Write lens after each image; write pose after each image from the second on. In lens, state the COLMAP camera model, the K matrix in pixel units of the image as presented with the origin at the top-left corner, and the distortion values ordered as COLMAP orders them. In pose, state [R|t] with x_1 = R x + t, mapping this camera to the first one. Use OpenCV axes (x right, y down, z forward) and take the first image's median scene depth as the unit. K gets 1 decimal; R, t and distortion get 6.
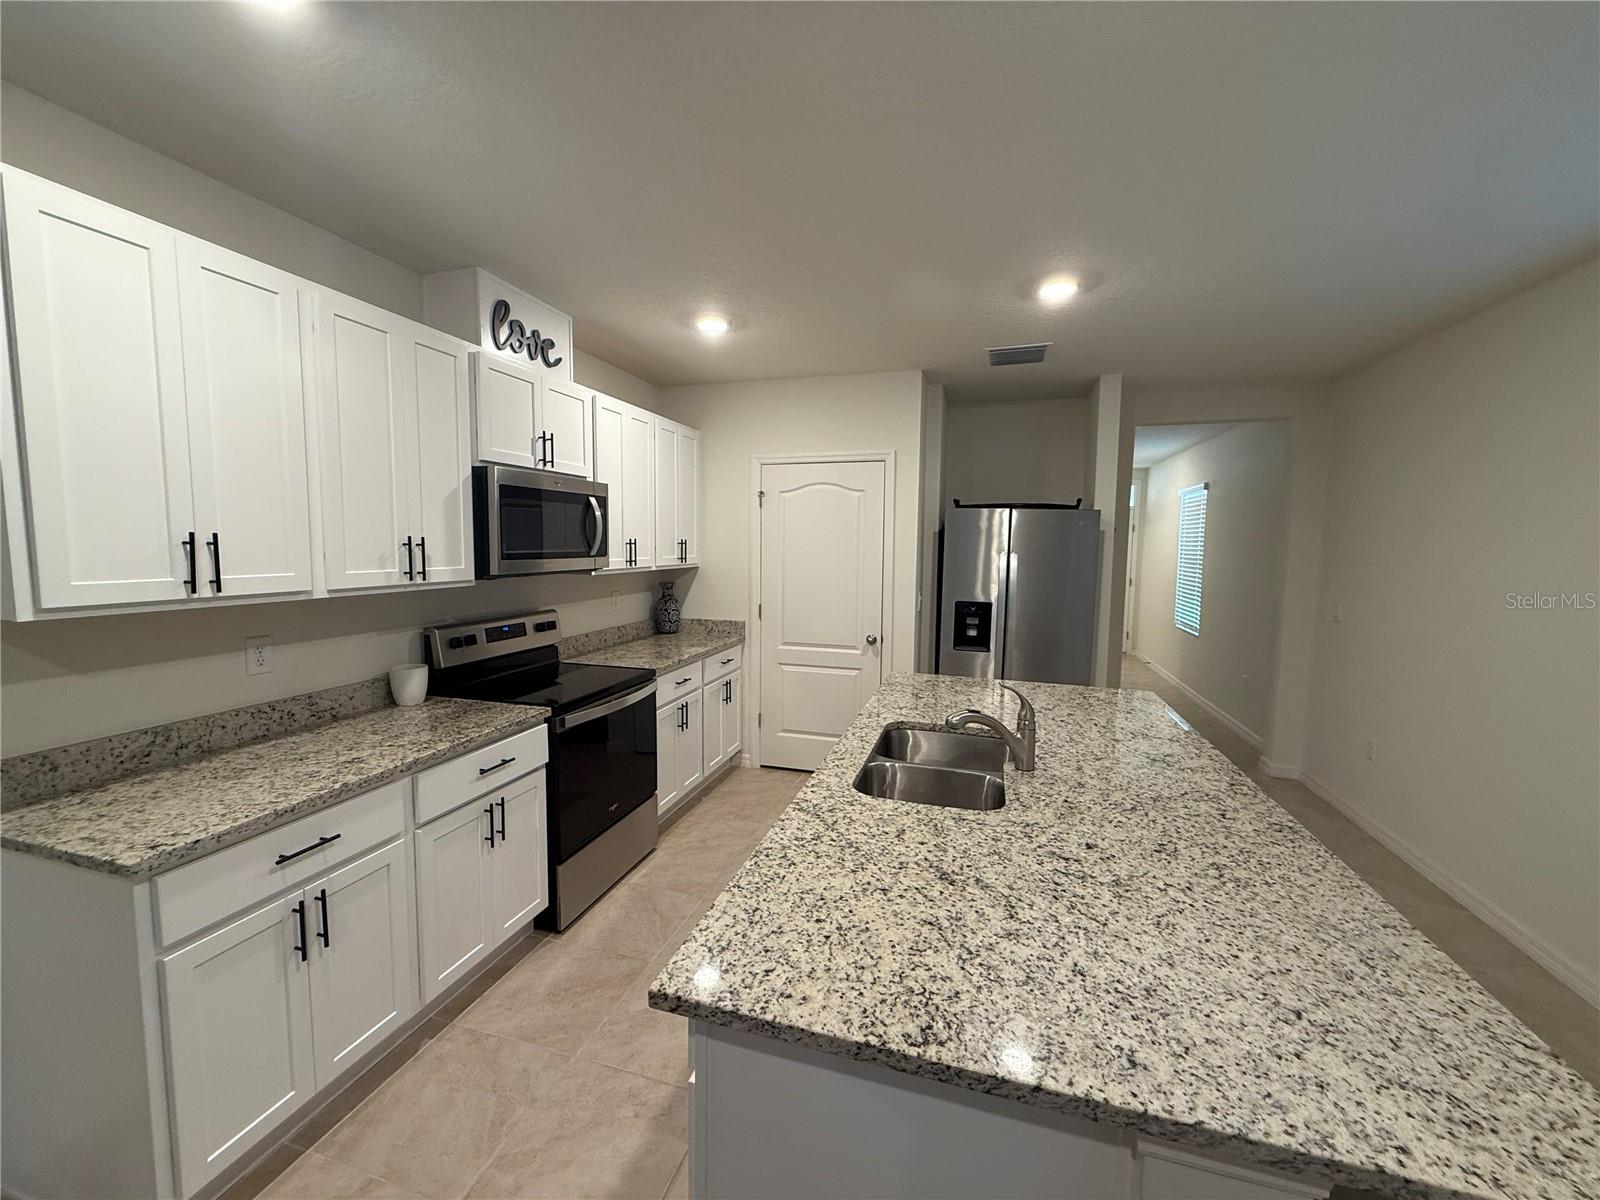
lens RADIAL K [[639.1, 0, 795.6], [0, 639.1, 598.0], [0, 0, 1]] dist [-0.000722, 0.000571]
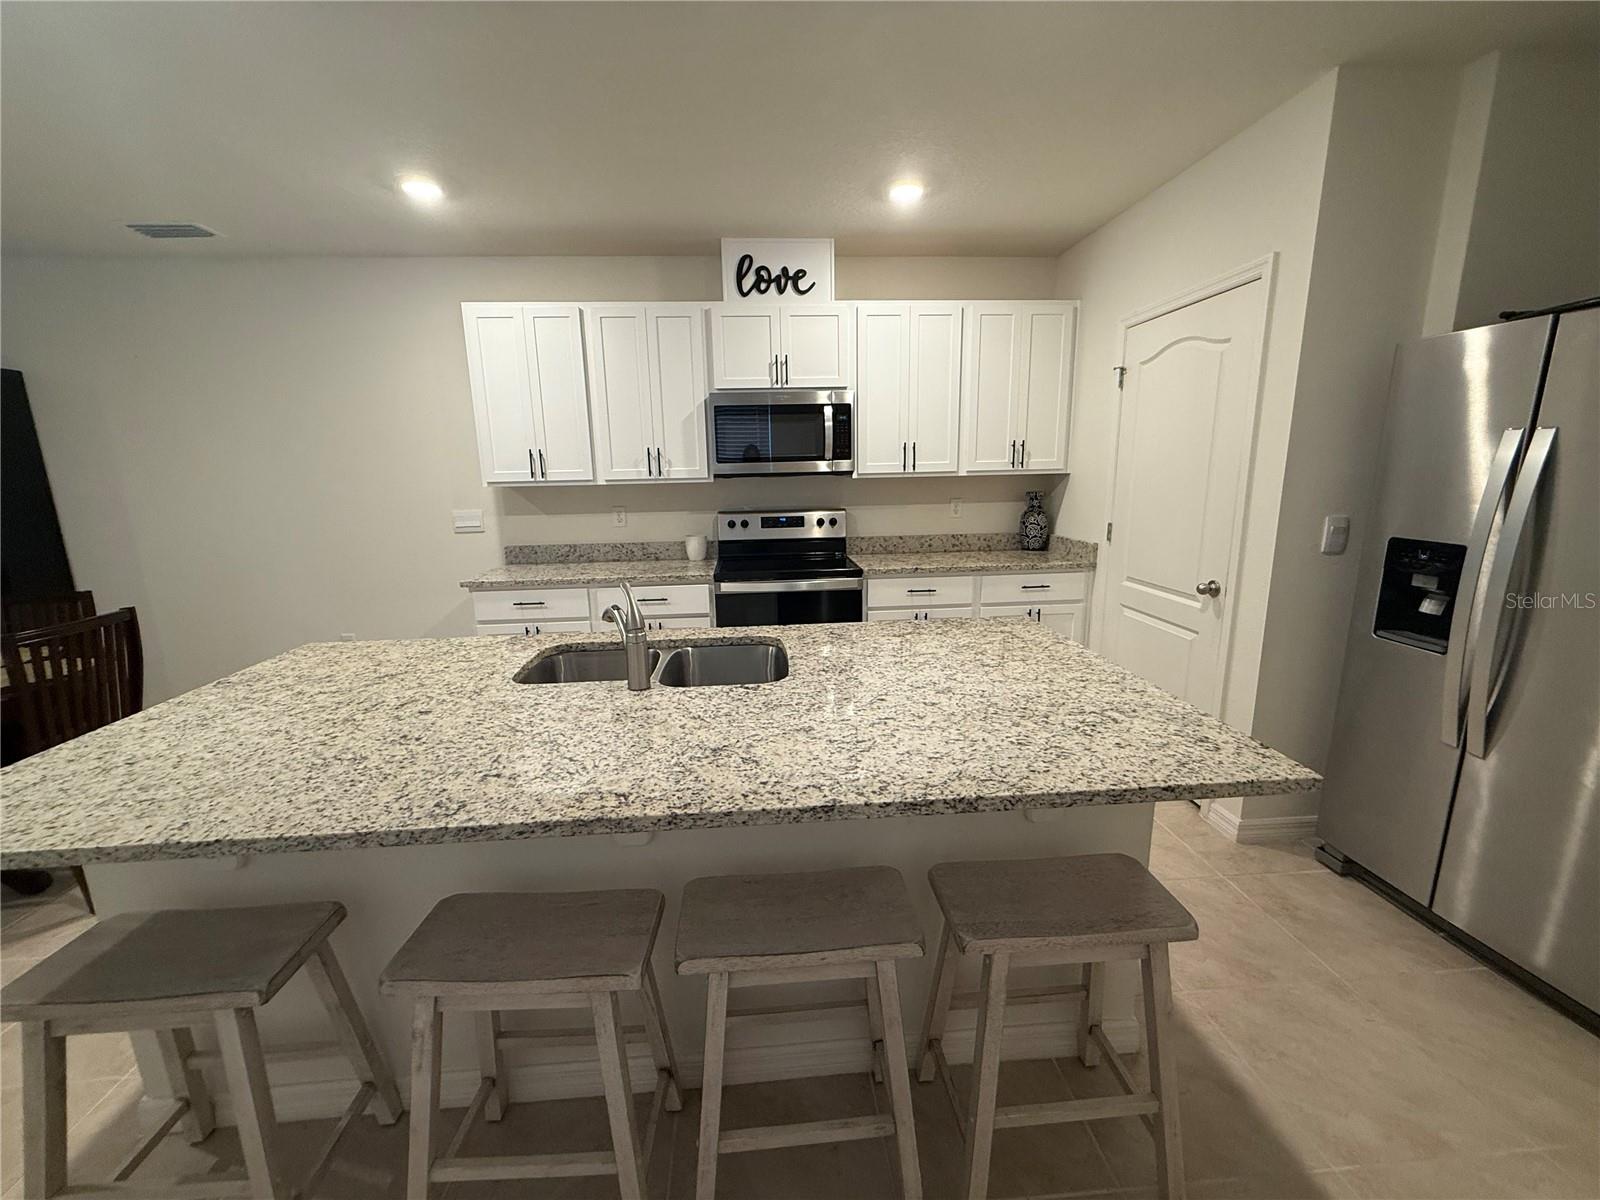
lens RADIAL K [[639.1, 0, 795.6], [0, 639.1, 597.9], [0, 0, 1]] dist [-0.000722, 0.000571]
pose [[0.360589, 0.168167, -0.917439, 0.944344], [-0.057337, 0.985749, 0.158153, -0.000974], [0.930961, -0.004425, 0.365092, 0.690547]]
